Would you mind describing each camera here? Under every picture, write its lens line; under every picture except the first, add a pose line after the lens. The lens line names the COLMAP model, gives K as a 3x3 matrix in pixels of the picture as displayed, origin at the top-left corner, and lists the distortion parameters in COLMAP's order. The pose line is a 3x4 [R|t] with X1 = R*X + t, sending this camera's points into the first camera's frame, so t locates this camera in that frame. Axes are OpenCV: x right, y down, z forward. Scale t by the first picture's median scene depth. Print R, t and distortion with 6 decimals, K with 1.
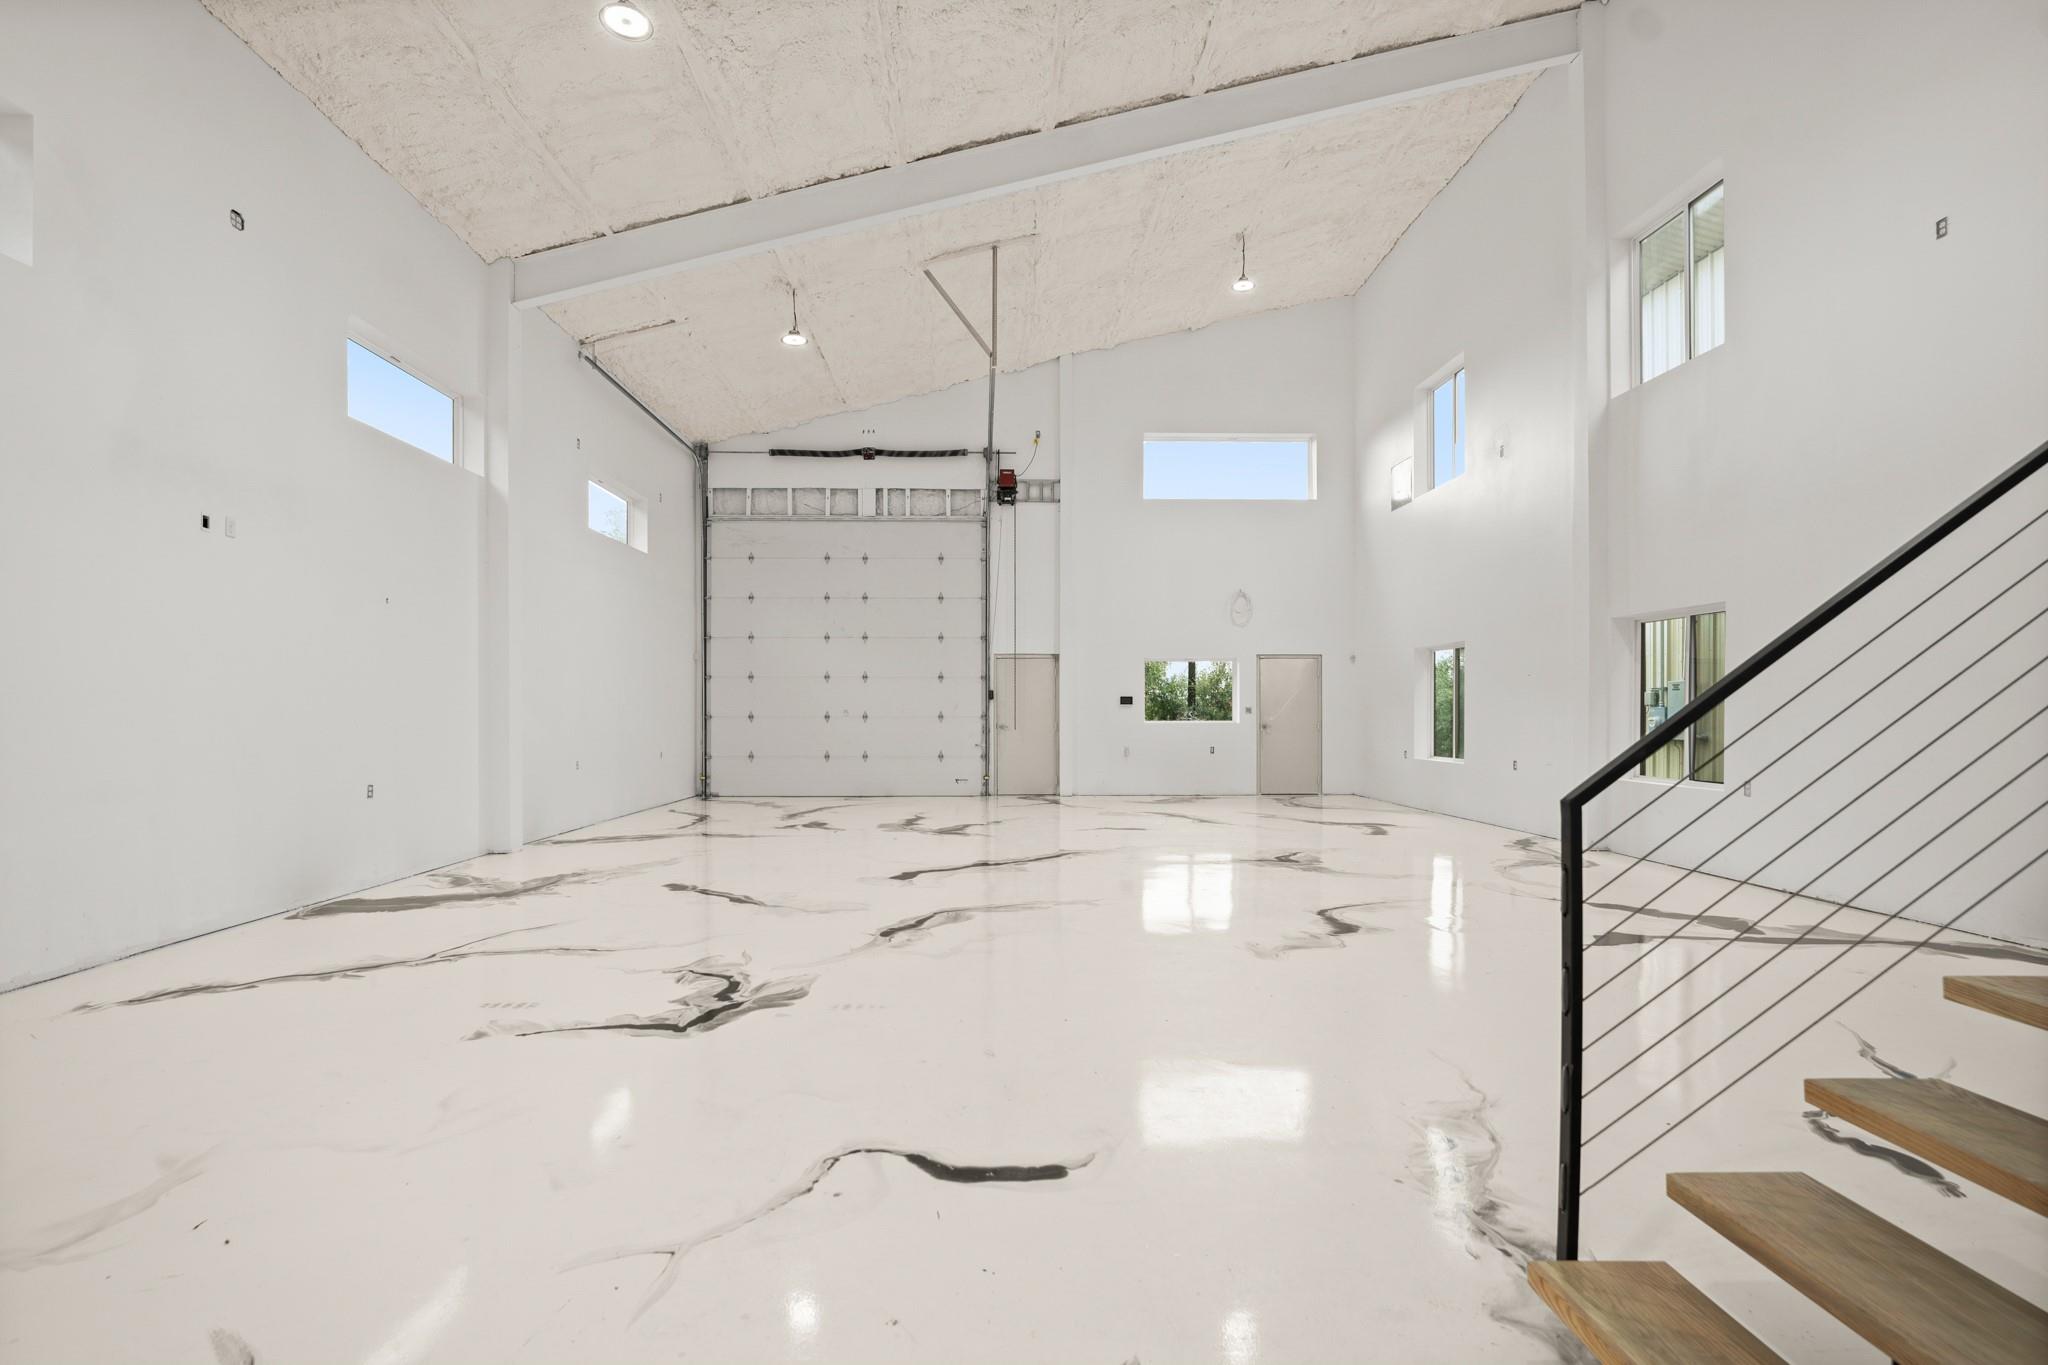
lens RADIAL K [[924.2, 0, 1011.2], [0, 924.2, 717.9], [0, 0, 1]] dist [-0.016849, -0.000099]
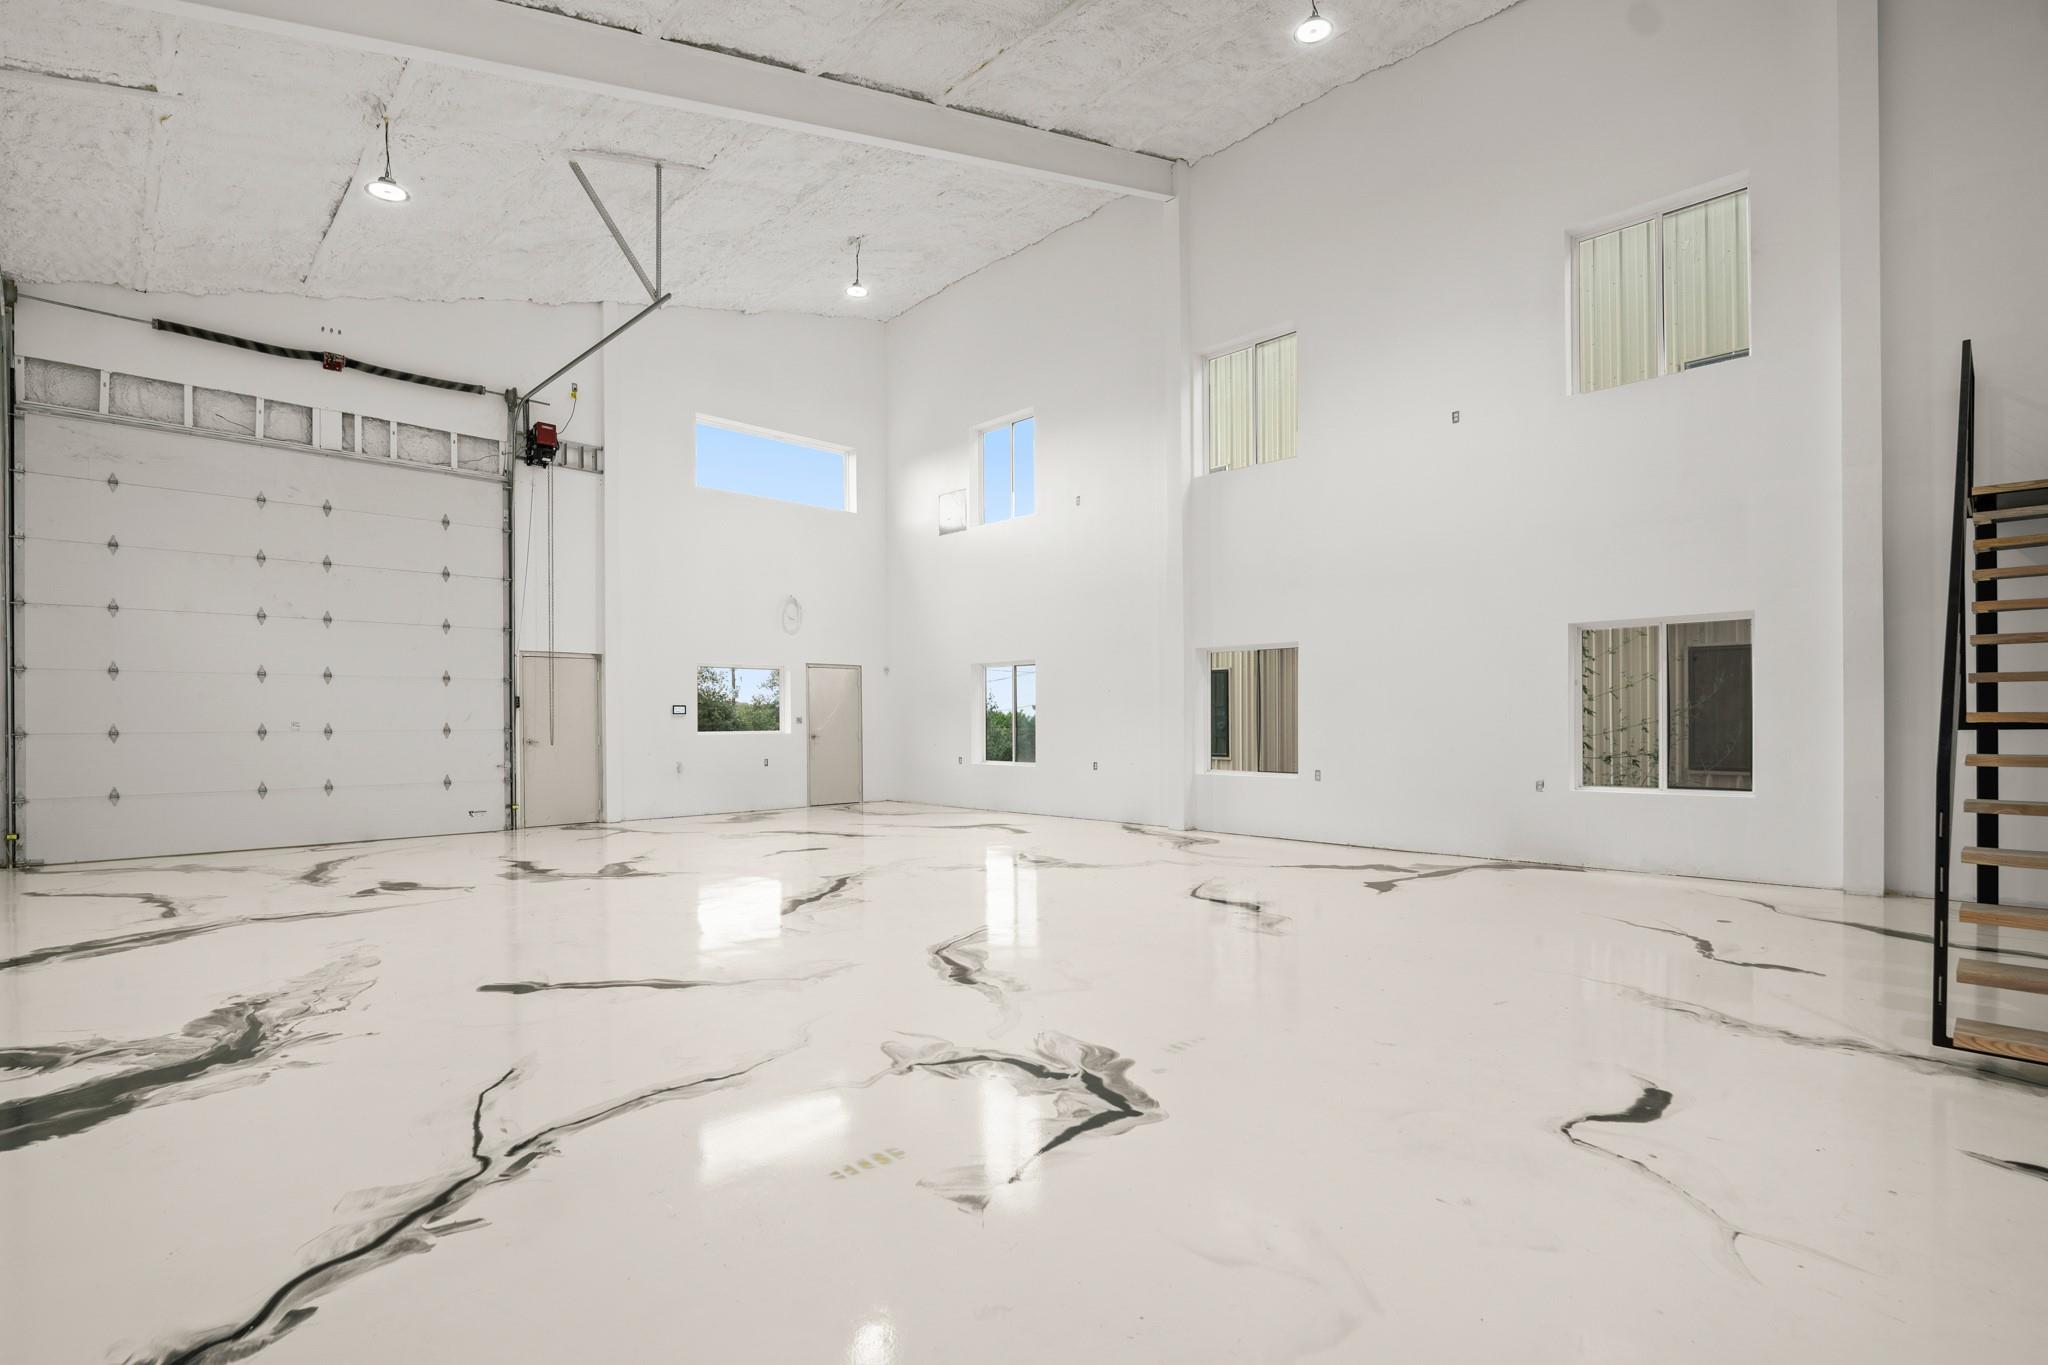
lens RADIAL K [[955.1, 0, 1004.6], [0, 955.1, 722.0], [0, 0, 1]] dist [-0.015169, -0.000325]
pose [[0.740662, -0.005126, 0.671858, -0.262373], [0.007973, 0.999968, -0.001160, -0.003520], [-0.671830, 0.006216, 0.740679, 0.113112]]
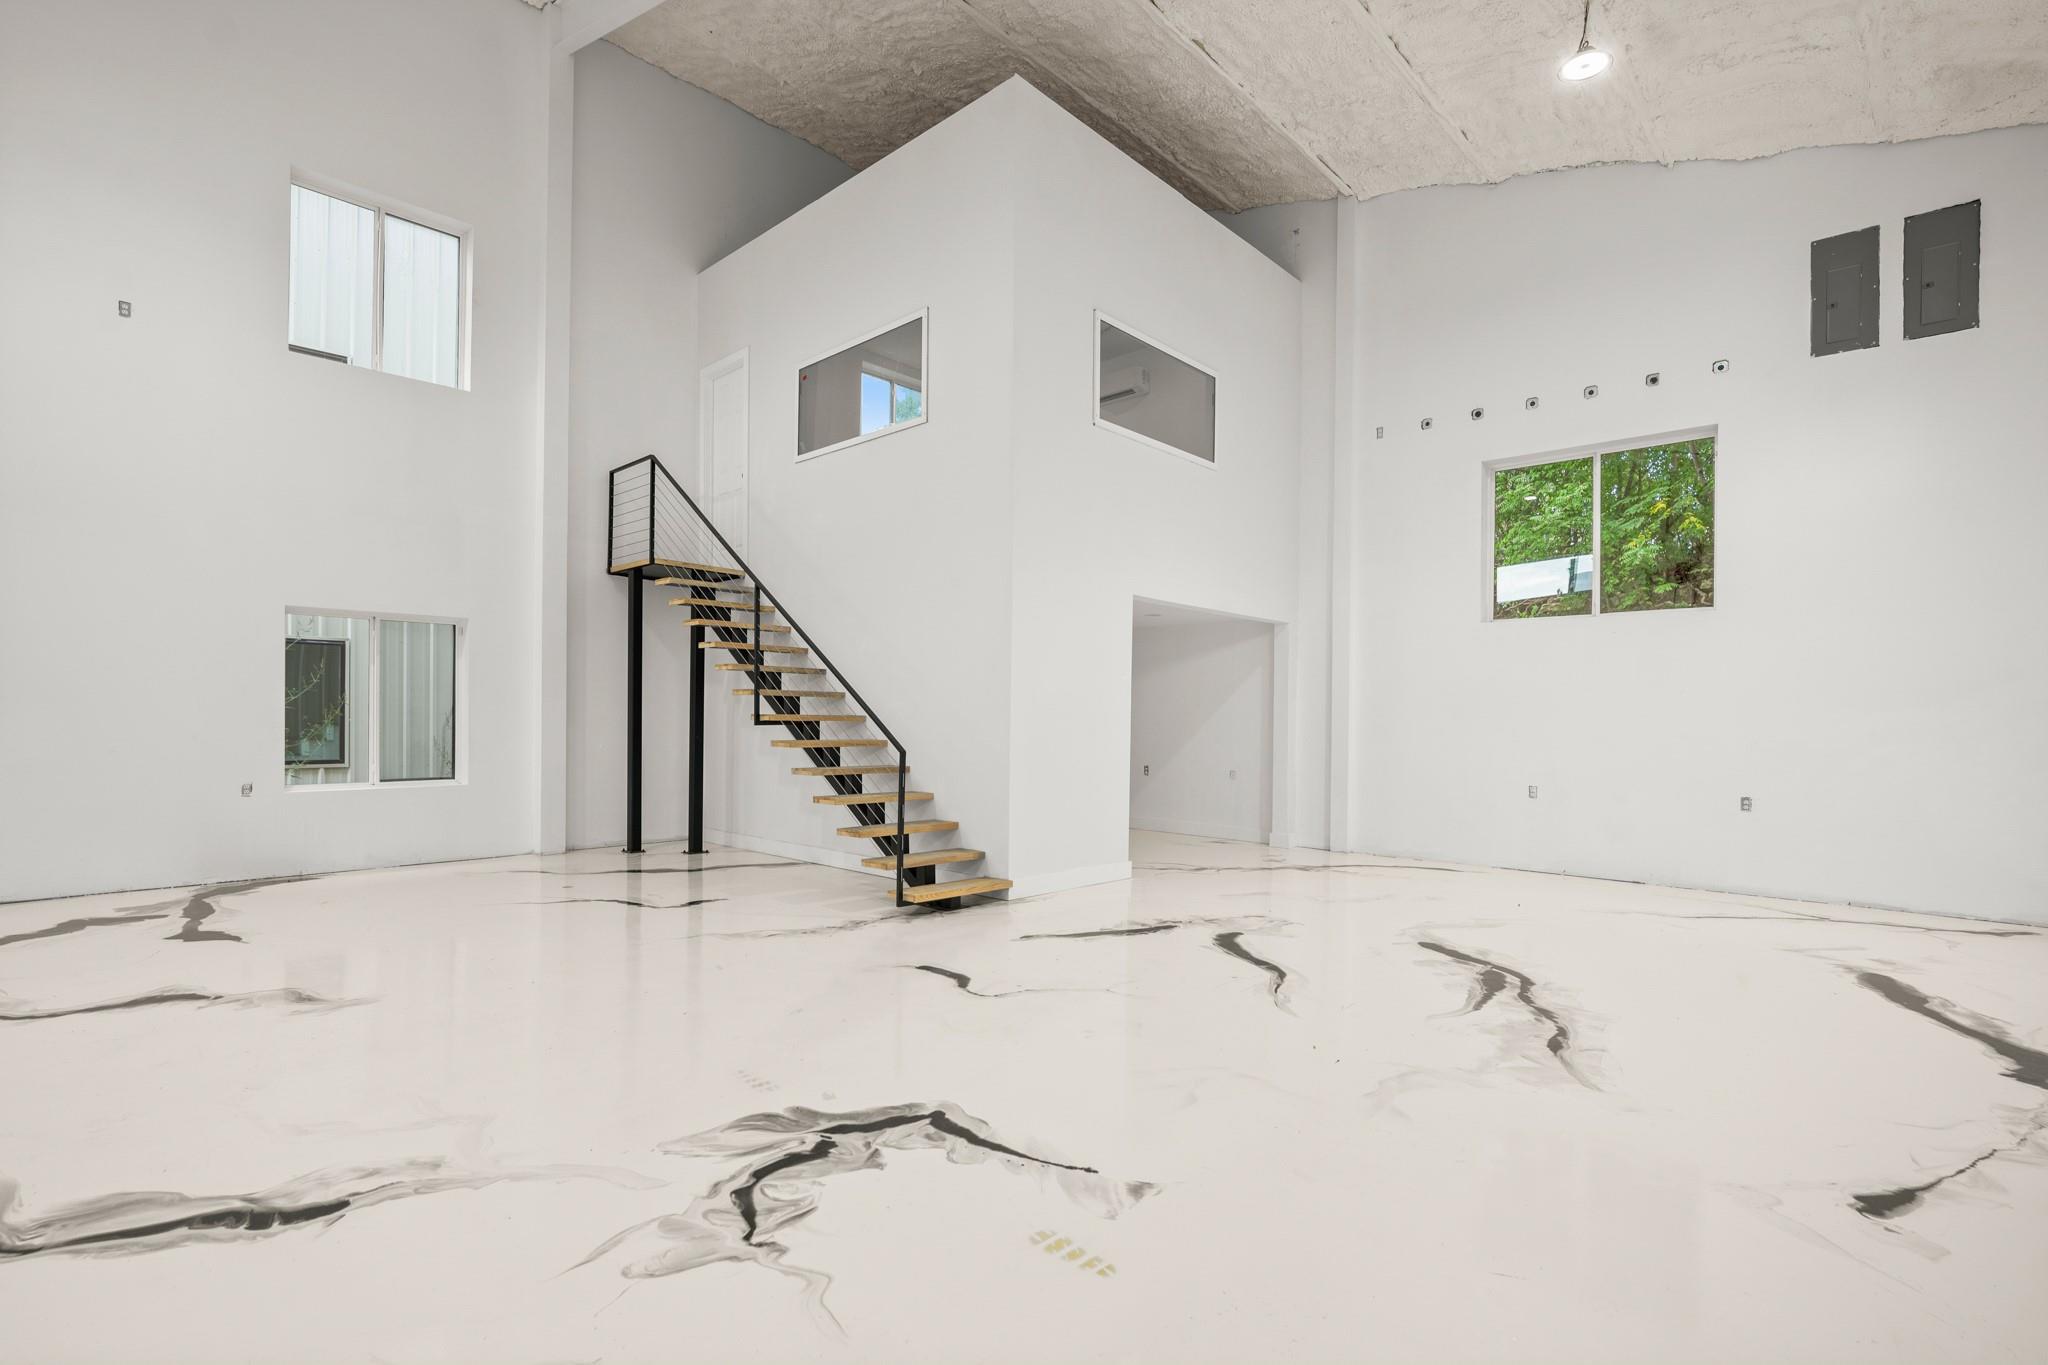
lens RADIAL K [[955.1, 0, 1004.6], [0, 955.1, 722.0], [0, 0, 1]] dist [-0.015169, -0.000325]
pose [[-0.703348, -0.011274, 0.710757, -0.258463], [-0.008268, 0.999936, 0.007678, -0.005129], [-0.710798, -0.000477, -0.703396, 0.400723]]
